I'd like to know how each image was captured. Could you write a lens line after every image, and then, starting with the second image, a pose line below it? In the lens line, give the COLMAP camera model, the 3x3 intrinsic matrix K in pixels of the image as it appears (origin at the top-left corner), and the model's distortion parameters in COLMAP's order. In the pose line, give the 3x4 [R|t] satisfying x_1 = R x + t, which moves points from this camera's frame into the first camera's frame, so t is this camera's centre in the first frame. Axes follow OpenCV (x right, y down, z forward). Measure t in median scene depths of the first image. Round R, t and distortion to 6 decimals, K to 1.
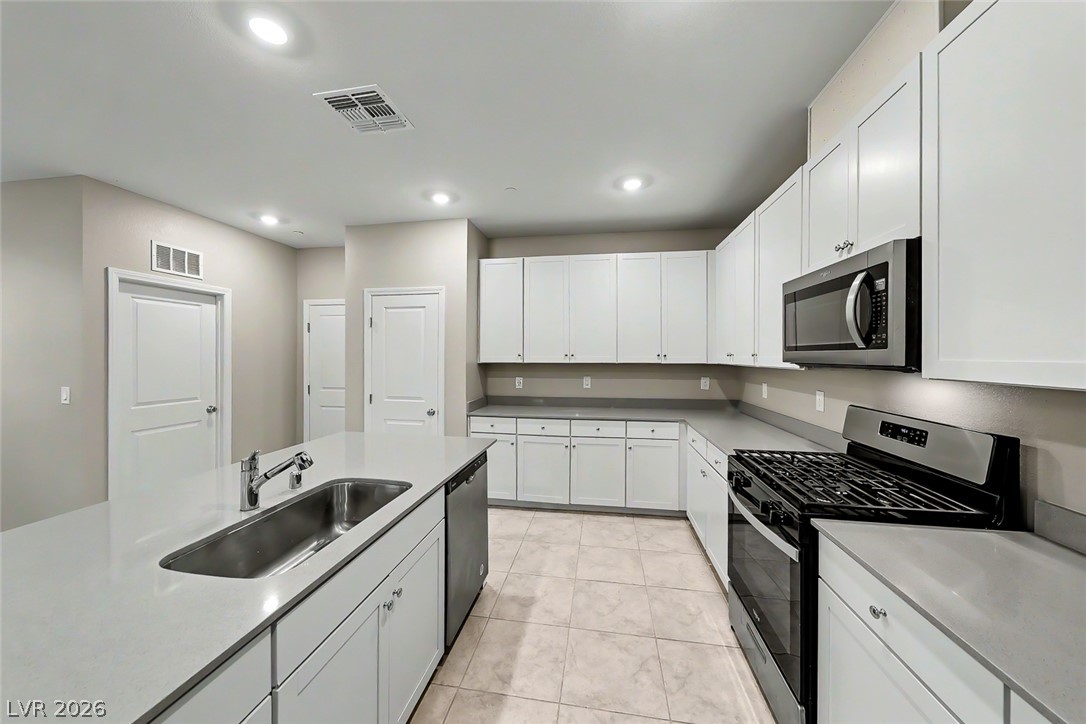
lens RADIAL K [[378.4, 0, 539.1], [0, 378.4, 356.2], [0, 0, 1]] dist [-0.002047, -0.000329]
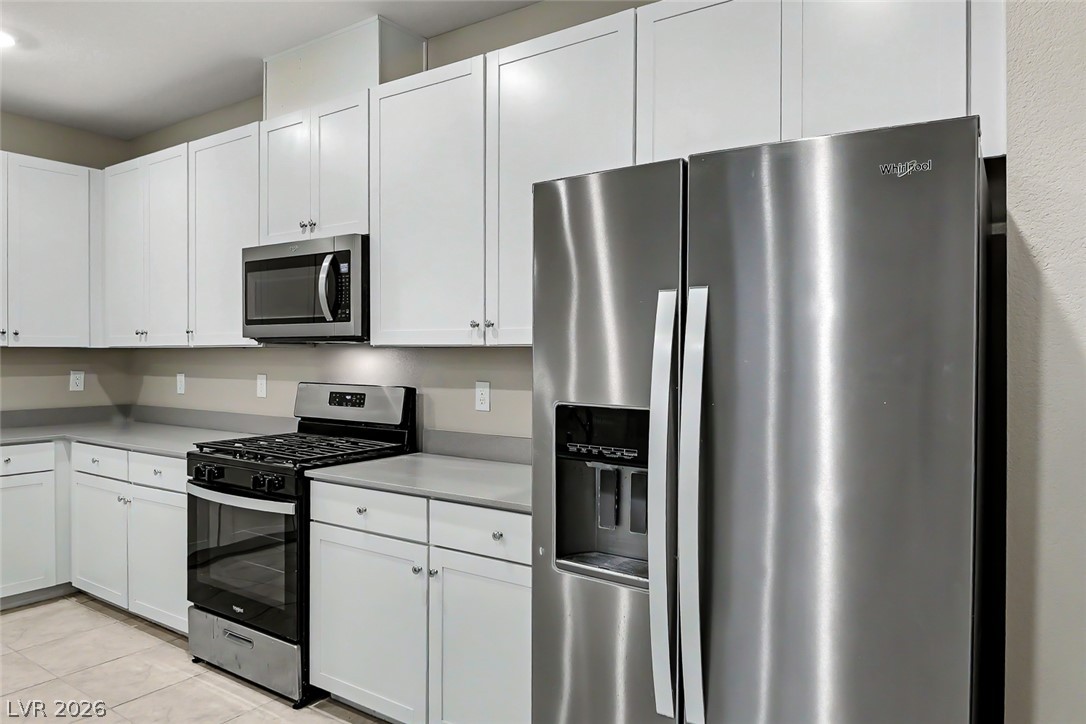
lens RADIAL K [[718.2, 0, 543.0], [0, 718.2, 362.0], [0, 0, 1]] dist [0.034250, -0.070558]
pose [[0.423388, -0.011118, 0.905880, -0.542853], [-0.000610, 0.999921, 0.012557, 0.047768], [-0.905948, -0.005869, 0.423348, -0.323661]]
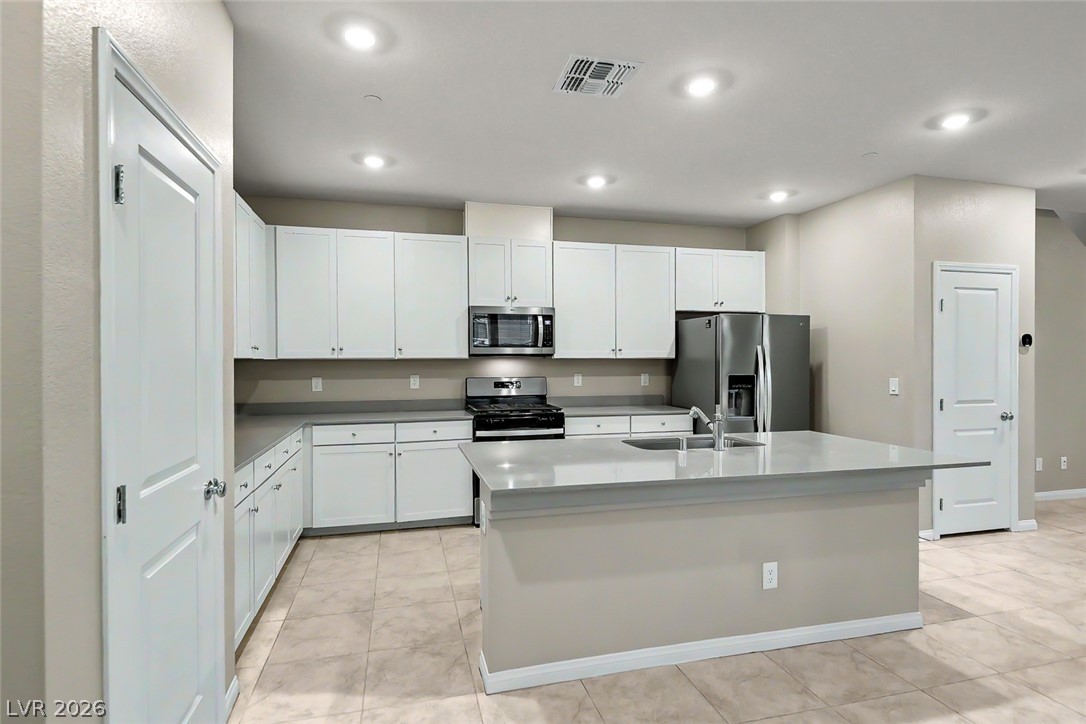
lens RADIAL K [[552.4, 0, 543.0], [0, 552.4, 362.0], [0, 0, 1]] dist [0.007663, -0.000280]
pose [[-0.409398, -0.003100, 0.912351, -1.543926], [0.004135, 0.999978, 0.005253, 0.037445], [-0.912347, 0.005923, -0.409376, 1.578671]]
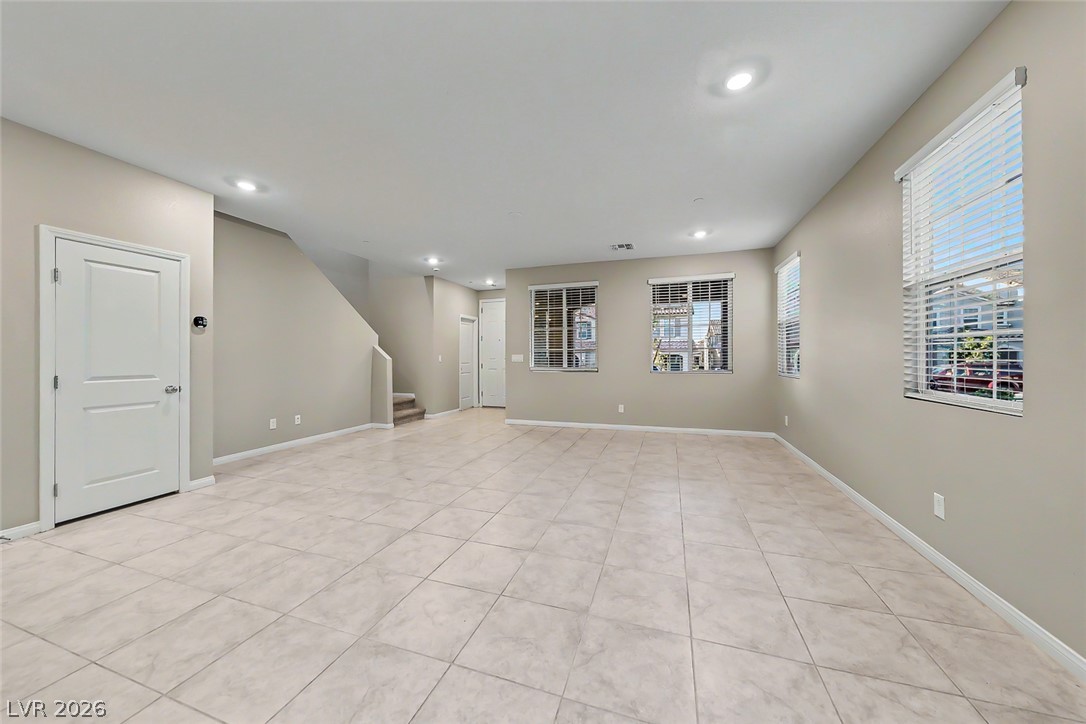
lens RADIAL K [[374.2, 0, 542.5], [0, 374.2, 356.8], [0, 0, 1]] dist [-0.001006, -0.000061]
pose [[-0.988148, -0.000555, 0.153500, -2.091774], [-0.000060, 0.999995, 0.003229, 0.119052], [-0.153501, 0.003181, -0.988143, 0.431099]]
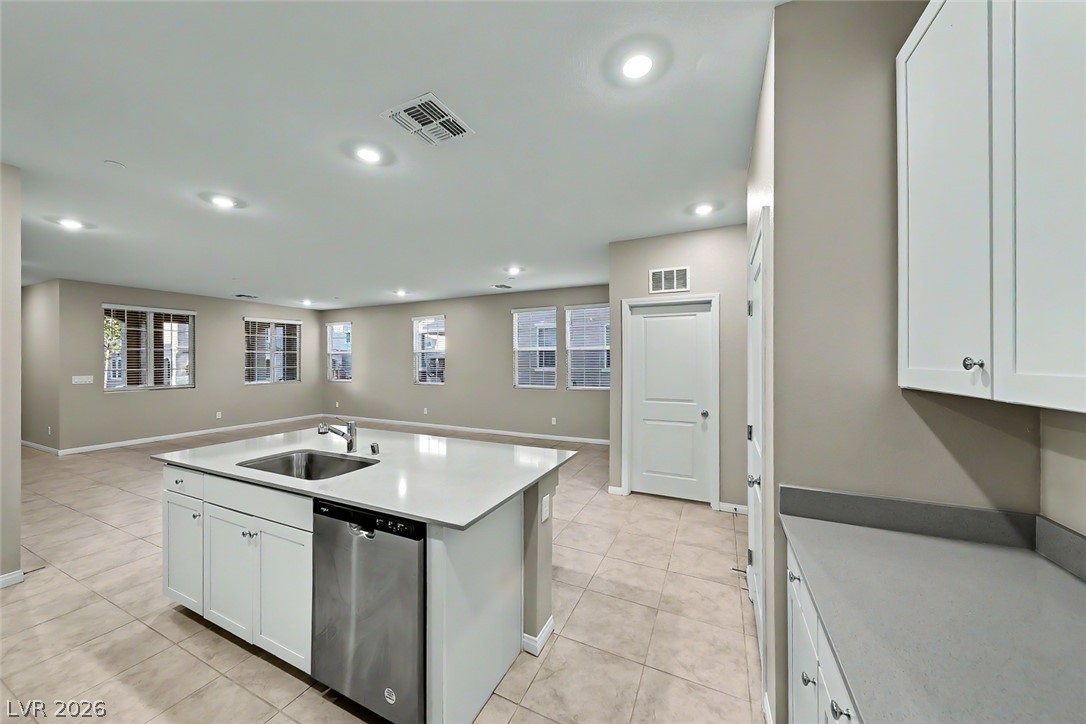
lens RADIAL K [[374.2, 0, 542.5], [0, 374.2, 356.8], [0, 0, 1]] dist [-0.001006, -0.000061]
pose [[-0.267769, -0.011562, -0.963414, 0.409207], [-0.000962, 0.999931, -0.011733, -0.003917], [0.963483, -0.002215, -0.267762, 1.473596]]
